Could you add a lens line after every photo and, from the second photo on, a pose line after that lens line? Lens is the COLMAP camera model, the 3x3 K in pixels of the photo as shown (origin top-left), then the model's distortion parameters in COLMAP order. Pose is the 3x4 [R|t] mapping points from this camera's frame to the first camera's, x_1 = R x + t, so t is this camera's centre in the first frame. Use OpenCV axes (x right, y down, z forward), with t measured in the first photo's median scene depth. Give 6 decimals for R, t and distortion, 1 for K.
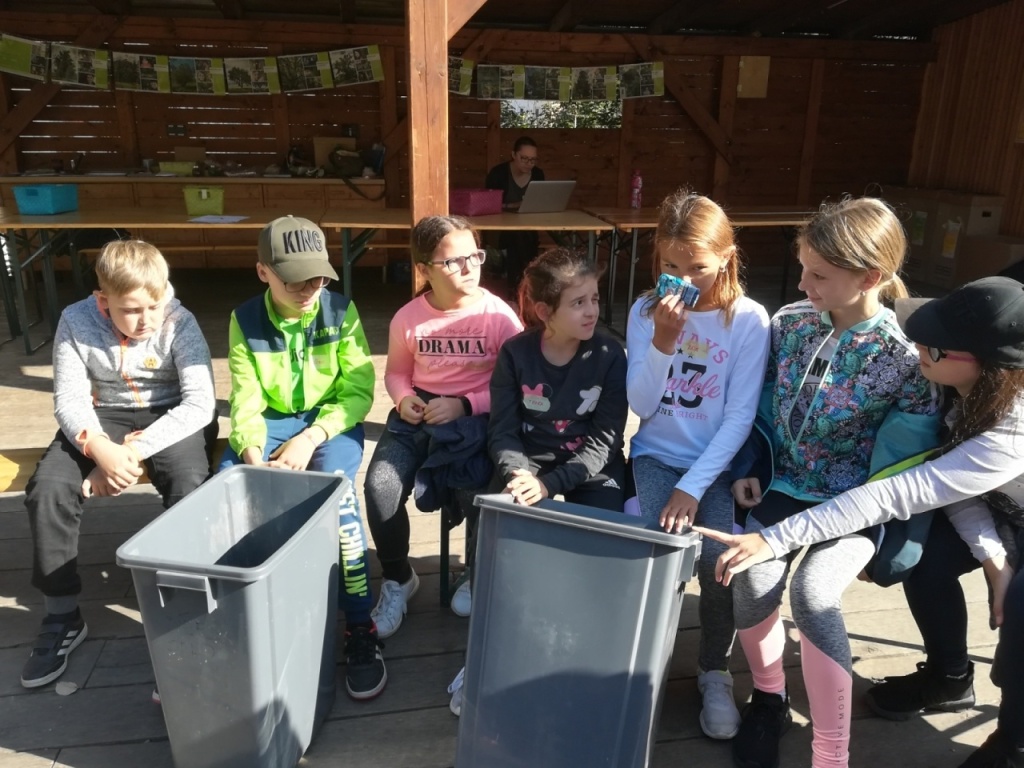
lens RADIAL K [[786.9, 0, 519.5], [0, 786.9, 386.9], [0, 0, 1]] dist [0.027529, -0.032453]
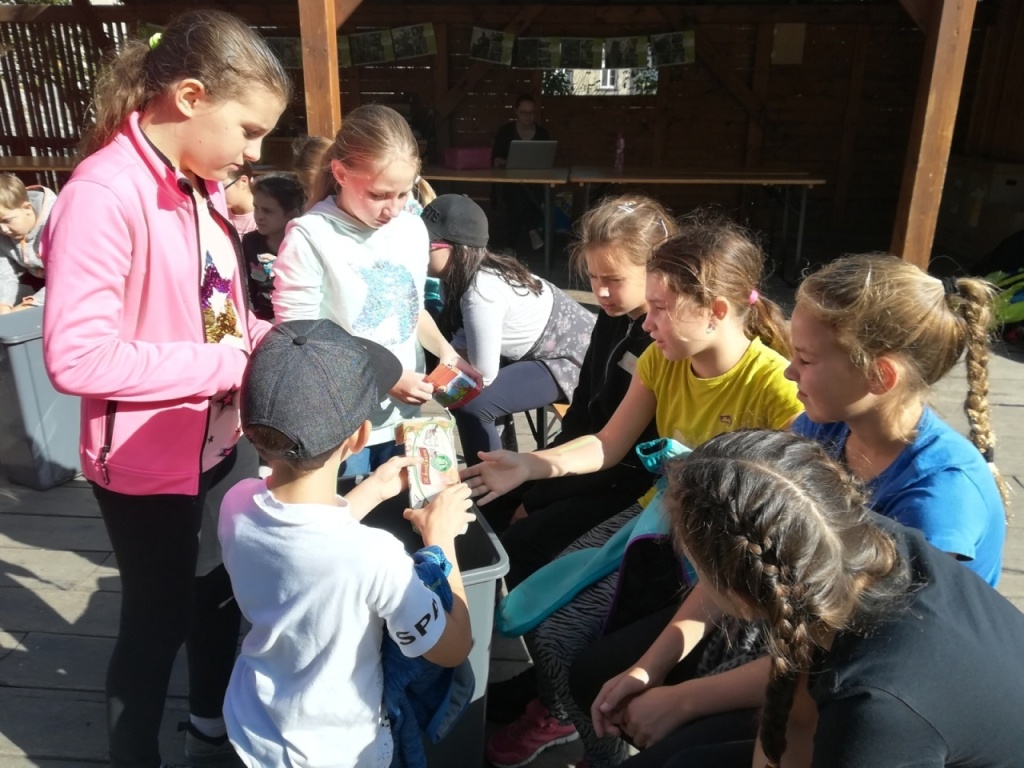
lens RADIAL K [[786.9, 0, 514.4], [0, 786.9, 383.7], [0, 0, 1]] dist [0.027529, -0.032453]
pose [[0.967329, 0.083726, -0.239299, 0.248442], [-0.076565, 0.996298, 0.039082, 0.037146], [0.241685, -0.019483, 0.970159, -0.096683]]
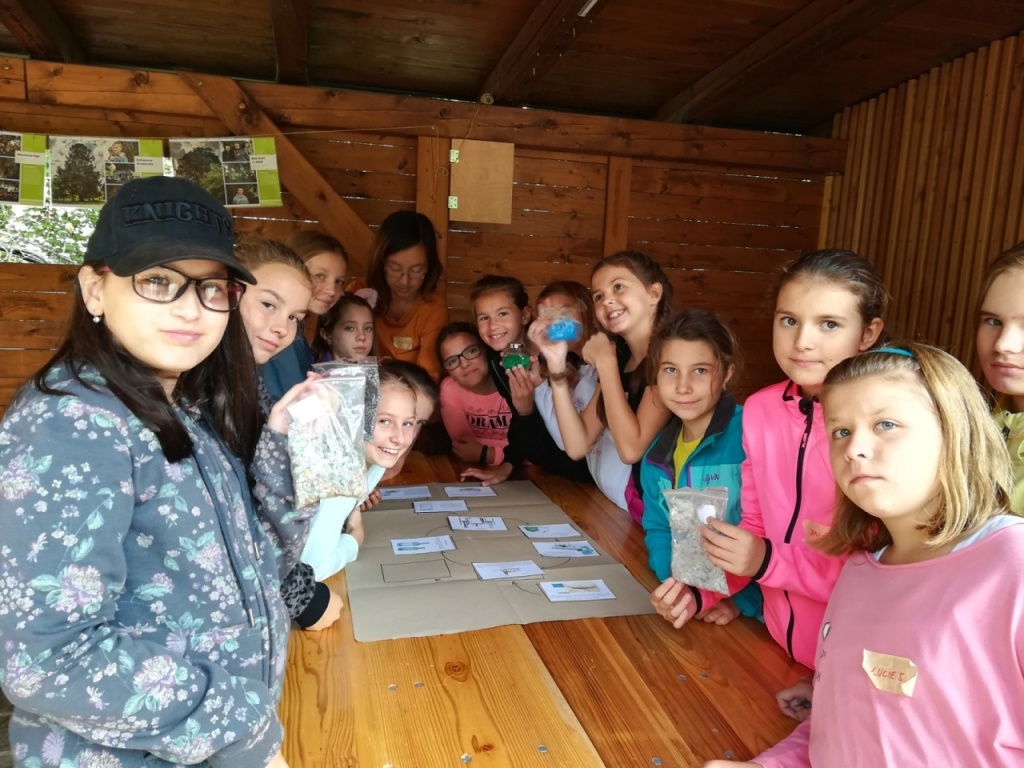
lens RADIAL K [[786.9, 0, 507.9], [0, 786.9, 387.9], [0, 0, 1]] dist [0.027529, -0.032453]
pose [[0.997623, 0.027216, 0.063311, 0.301977], [-0.016518, 0.986365, -0.163744, -0.196924], [-0.066905, 0.162309, 0.984469, 0.571520]]
